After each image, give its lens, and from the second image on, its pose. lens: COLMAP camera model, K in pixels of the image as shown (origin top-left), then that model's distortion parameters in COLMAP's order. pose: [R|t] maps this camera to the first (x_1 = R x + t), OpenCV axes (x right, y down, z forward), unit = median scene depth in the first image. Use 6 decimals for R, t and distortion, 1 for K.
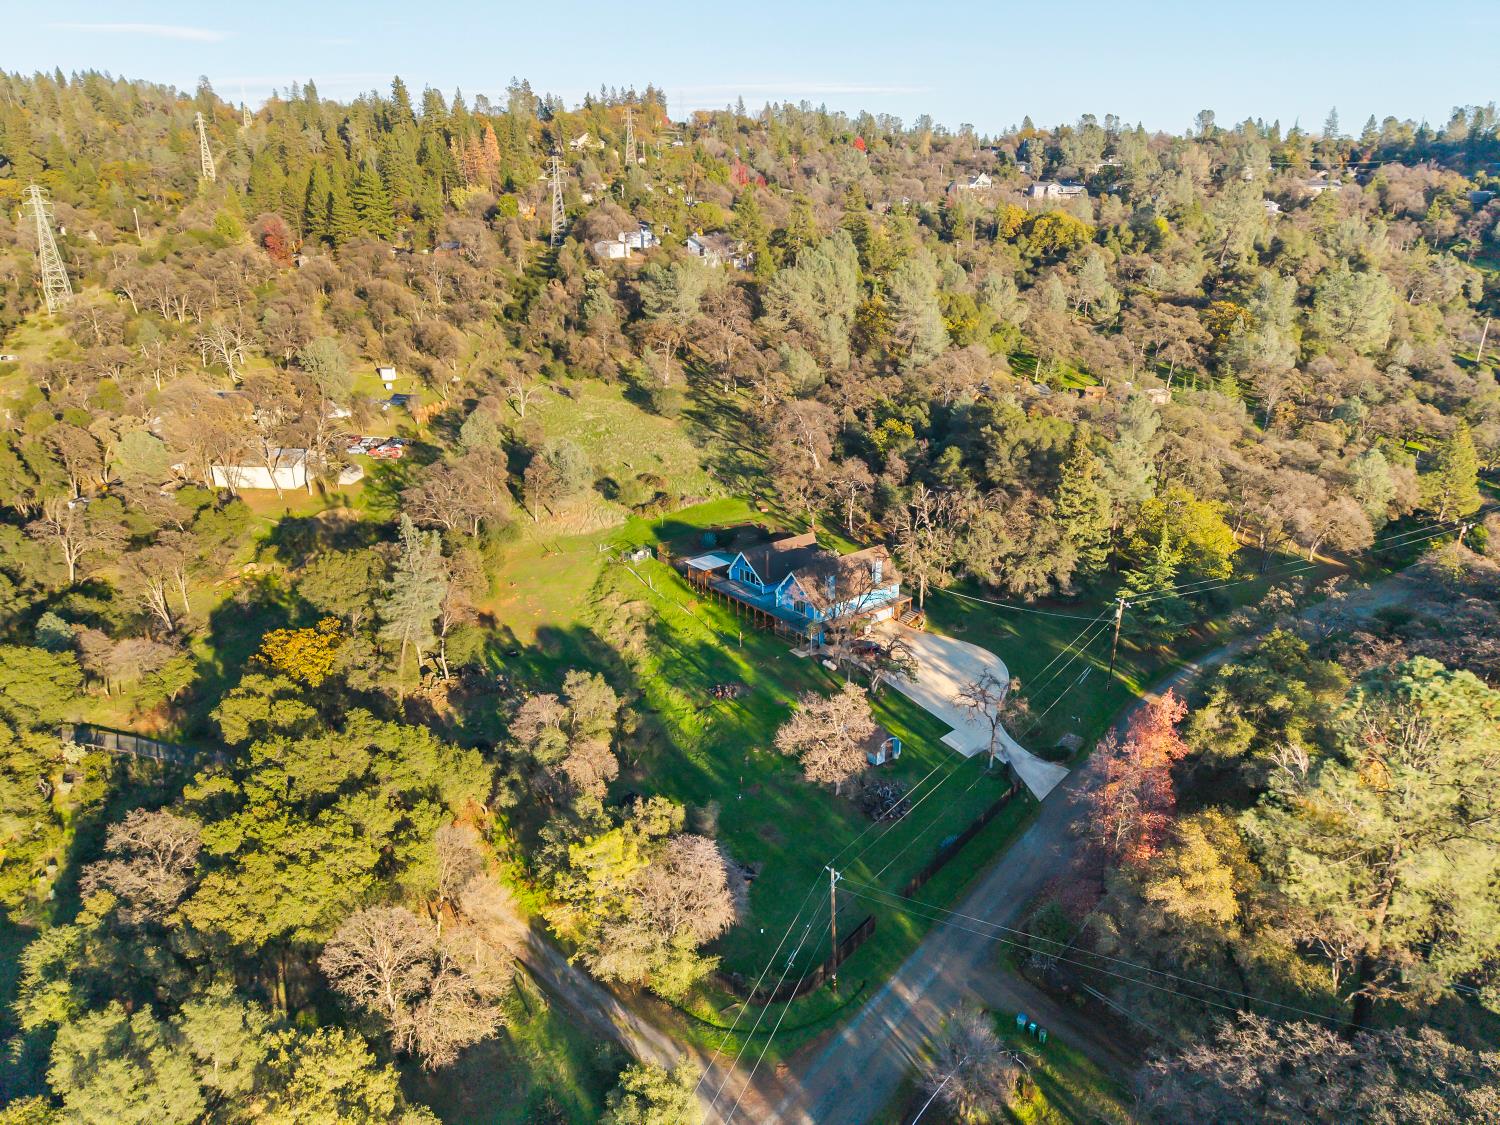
lens RADIAL K [[996.8, 0, 747.2], [0, 996.8, 561.2], [0, 0, 1]] dist [0.069371, -0.086971]
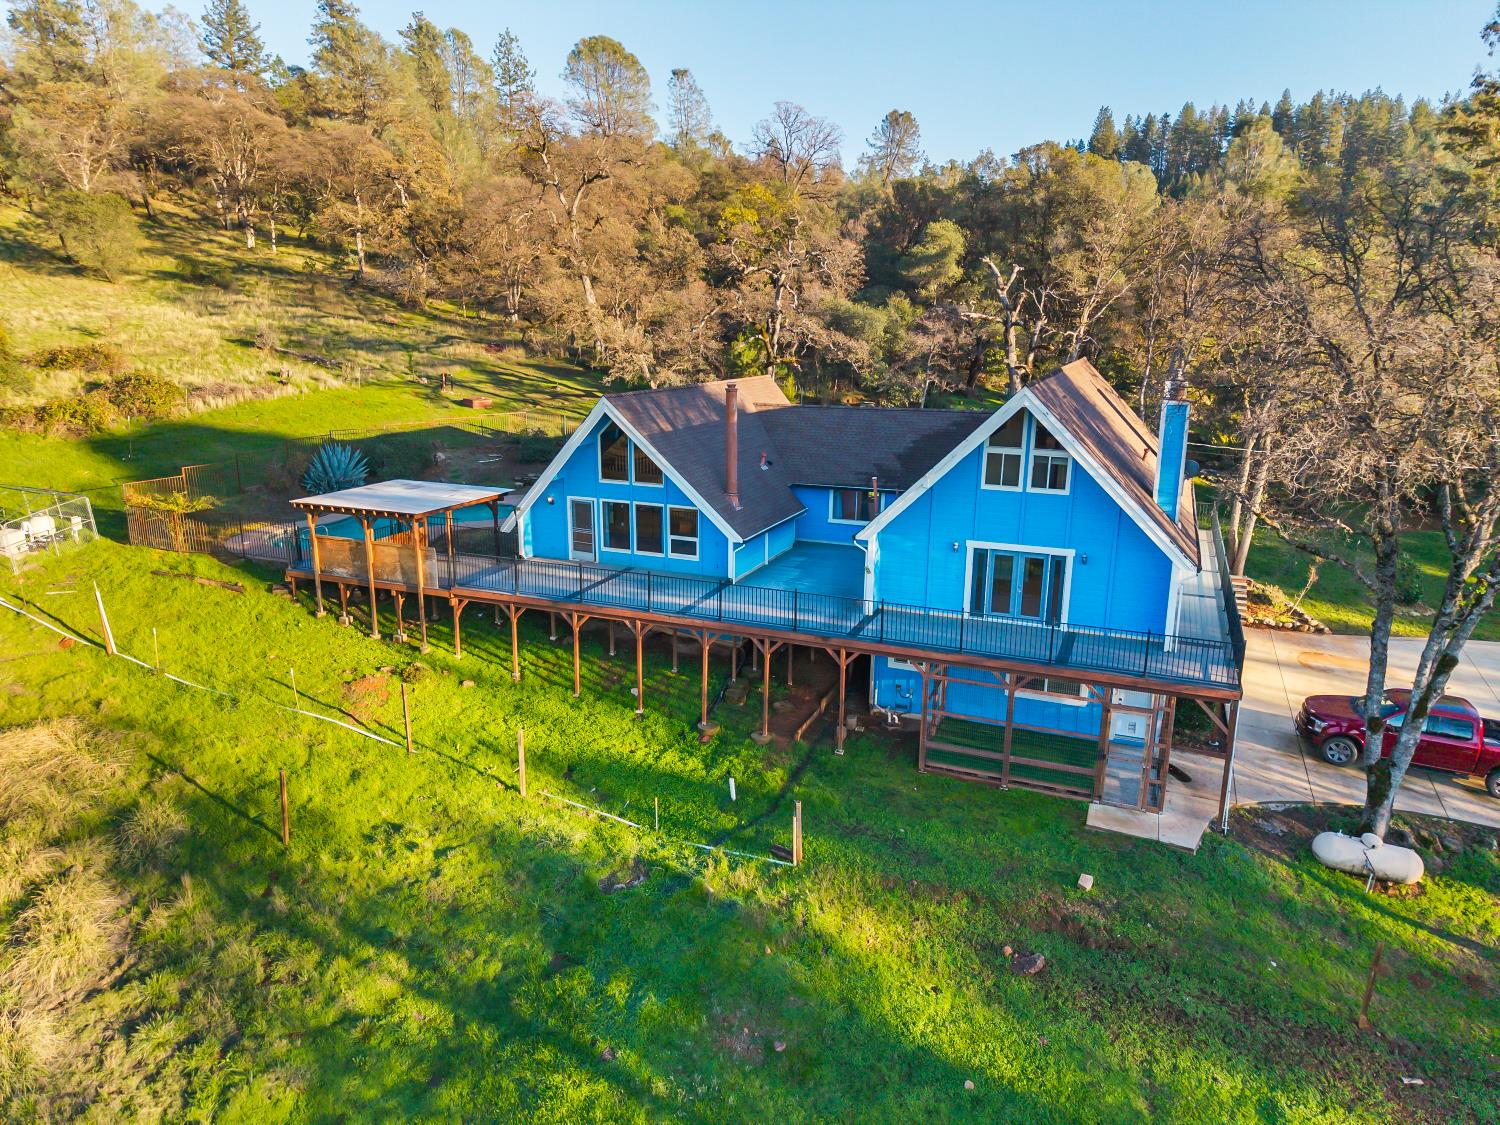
lens RADIAL K [[996.8, 0, 747.2], [0, 996.8, 561.2], [0, 0, 1]] dist [0.069371, -0.086971]
pose [[0.875441, -0.096719, 0.473550, -0.074599], [0.140850, 0.988299, -0.058533, 0.037520], [-0.462348, 0.117941, 0.878820, 0.703309]]
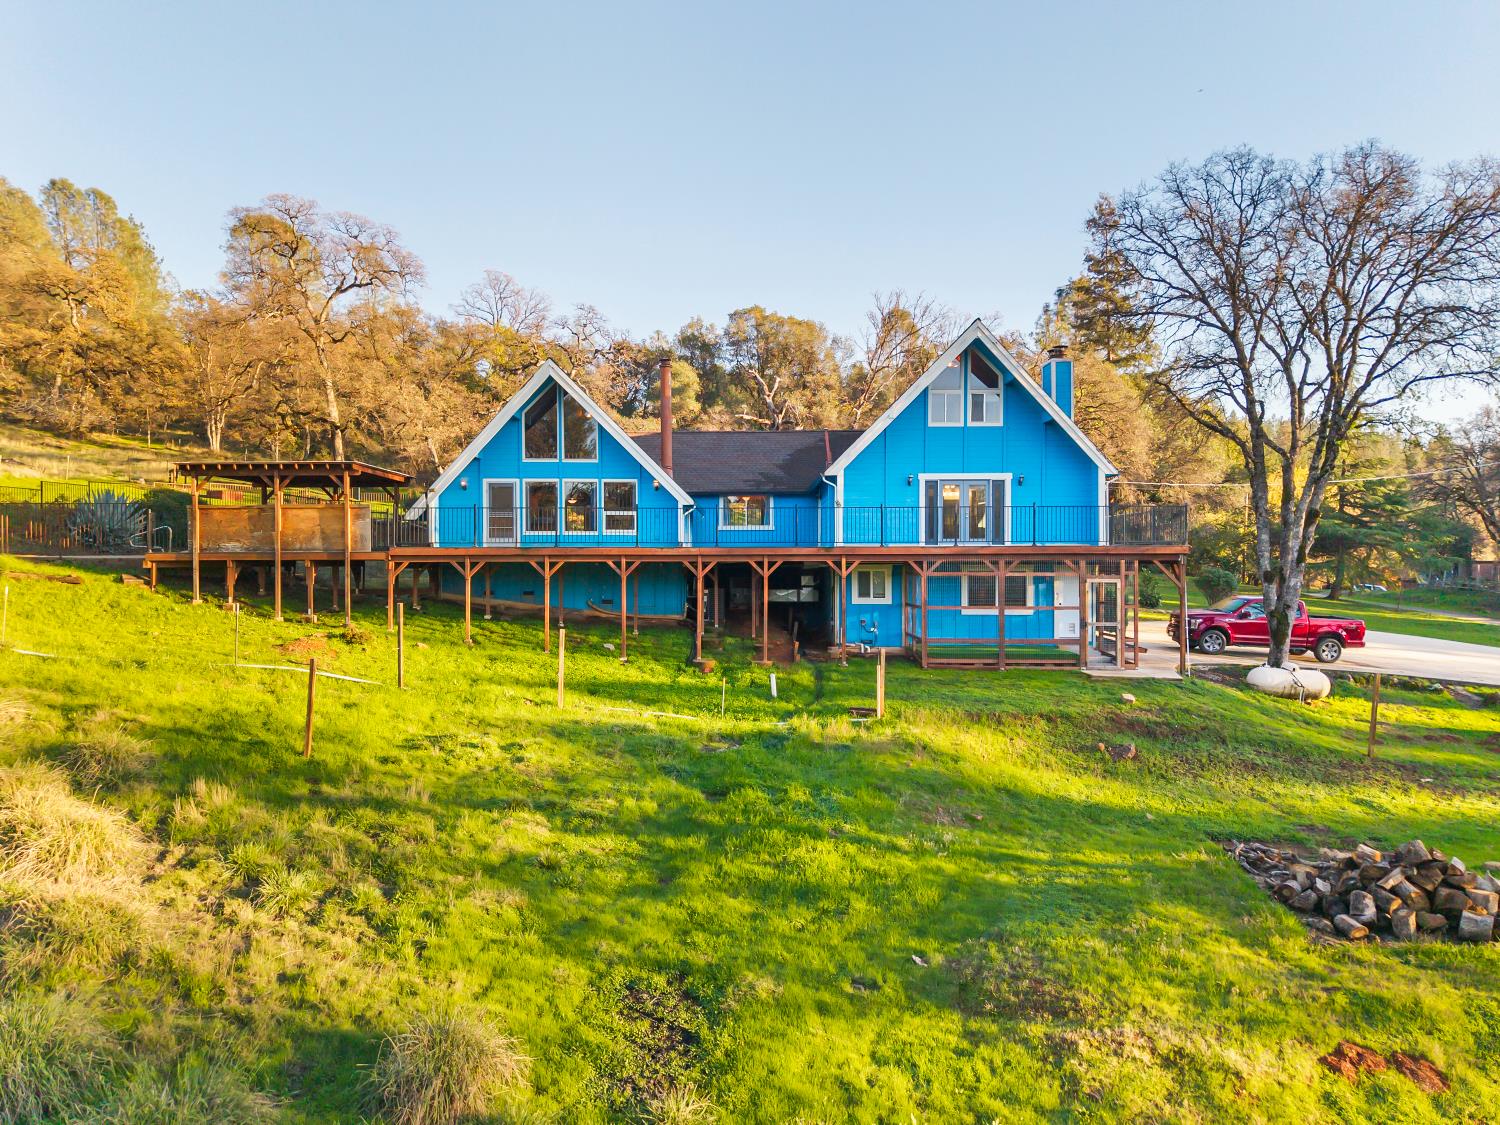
lens RADIAL K [[996.8, 0, 747.2], [0, 996.8, 561.2], [0, 0, 1]] dist [0.069371, -0.086971]
pose [[0.633419, 0.006365, 0.773783, -0.126958], [0.248496, 0.945328, -0.211196, 0.076048], [-0.732823, 0.326058, 0.597207, 0.750184]]
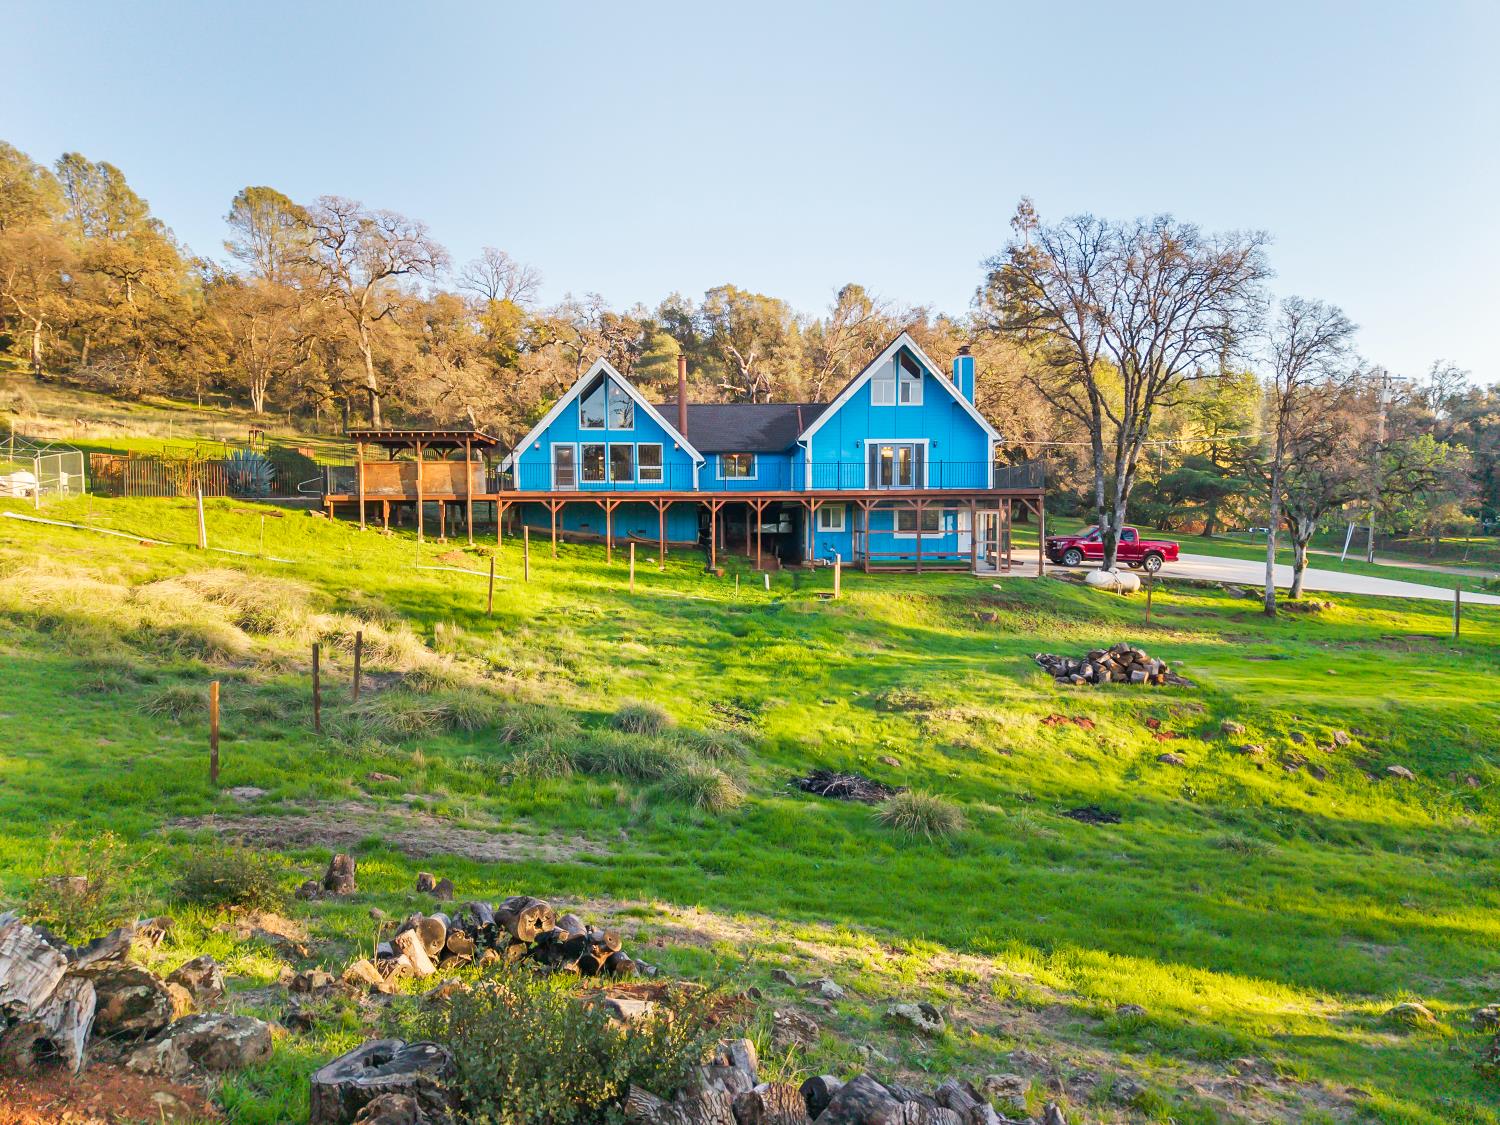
lens RADIAL K [[996.8, 0, 747.2], [0, 996.8, 561.2], [0, 0, 1]] dist [0.069371, -0.086971]
pose [[0.599375, -0.032842, 0.799794, -0.192608], [0.260563, 0.952746, -0.156146, 0.092924], [-0.756873, 0.301986, 0.579610, 0.713333]]
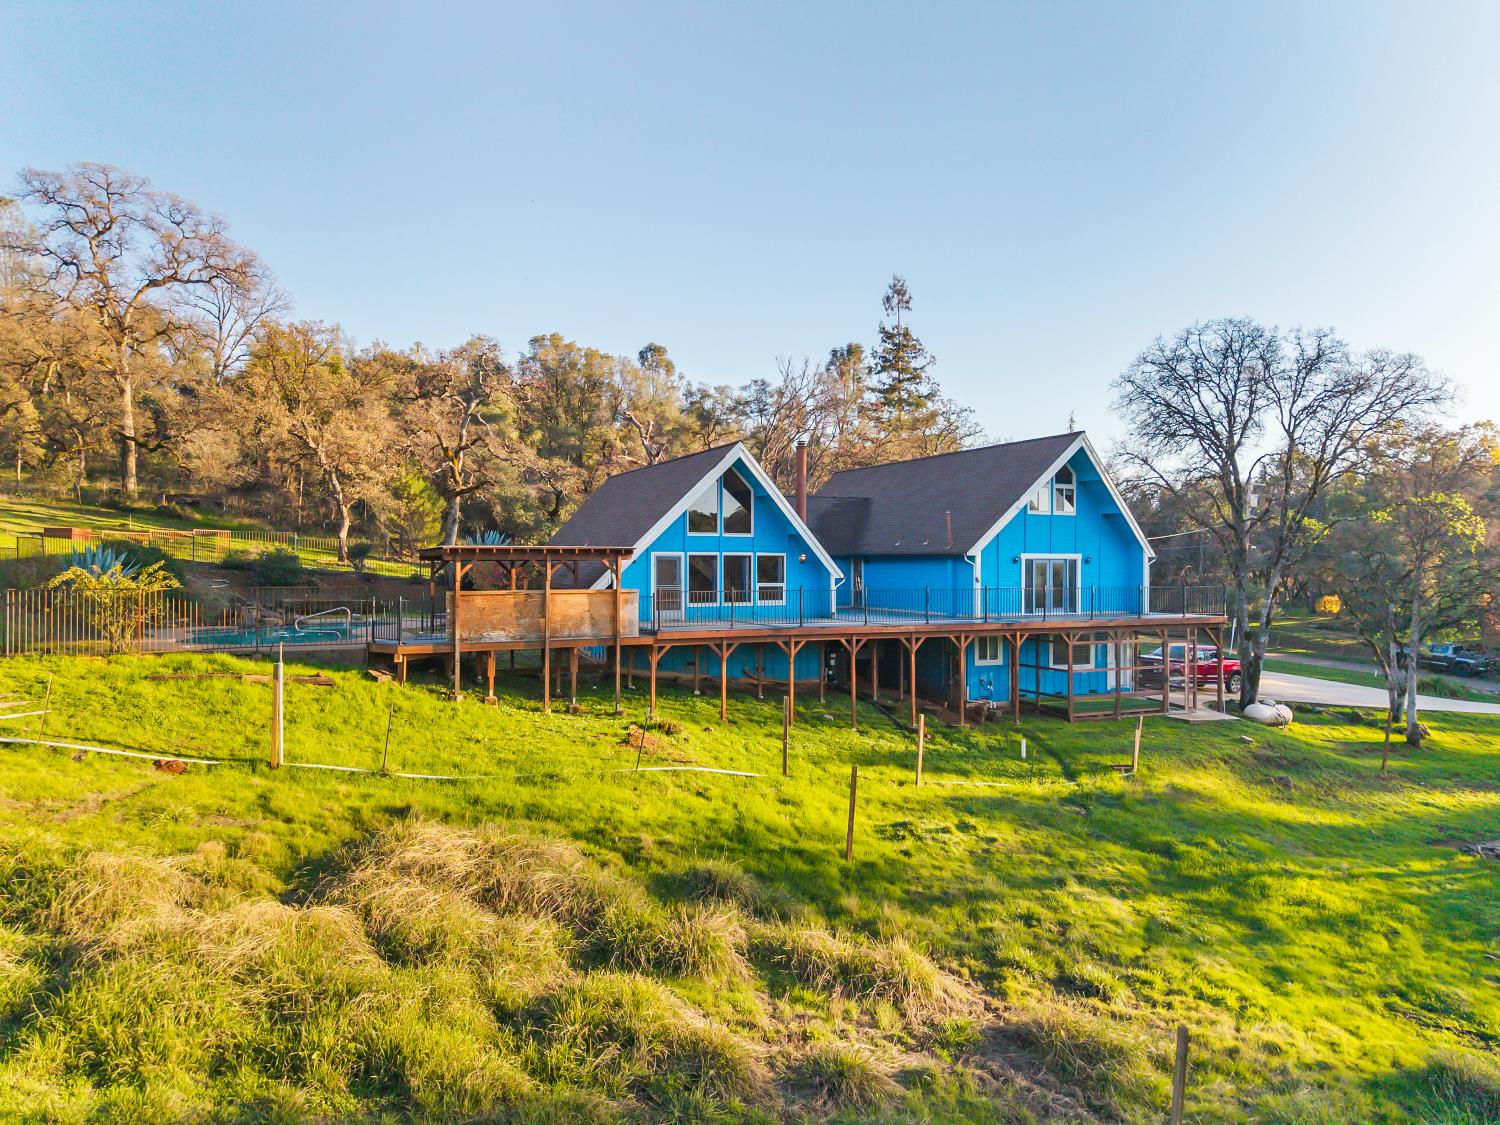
lens RADIAL K [[996.8, 0, 747.2], [0, 996.8, 561.2], [0, 0, 1]] dist [0.069371, -0.086971]
pose [[0.245553, 0.010828, 0.969323, -0.192508], [0.310864, 0.946248, -0.089320, 0.032014], [-0.918187, 0.323260, 0.228988, 0.837680]]
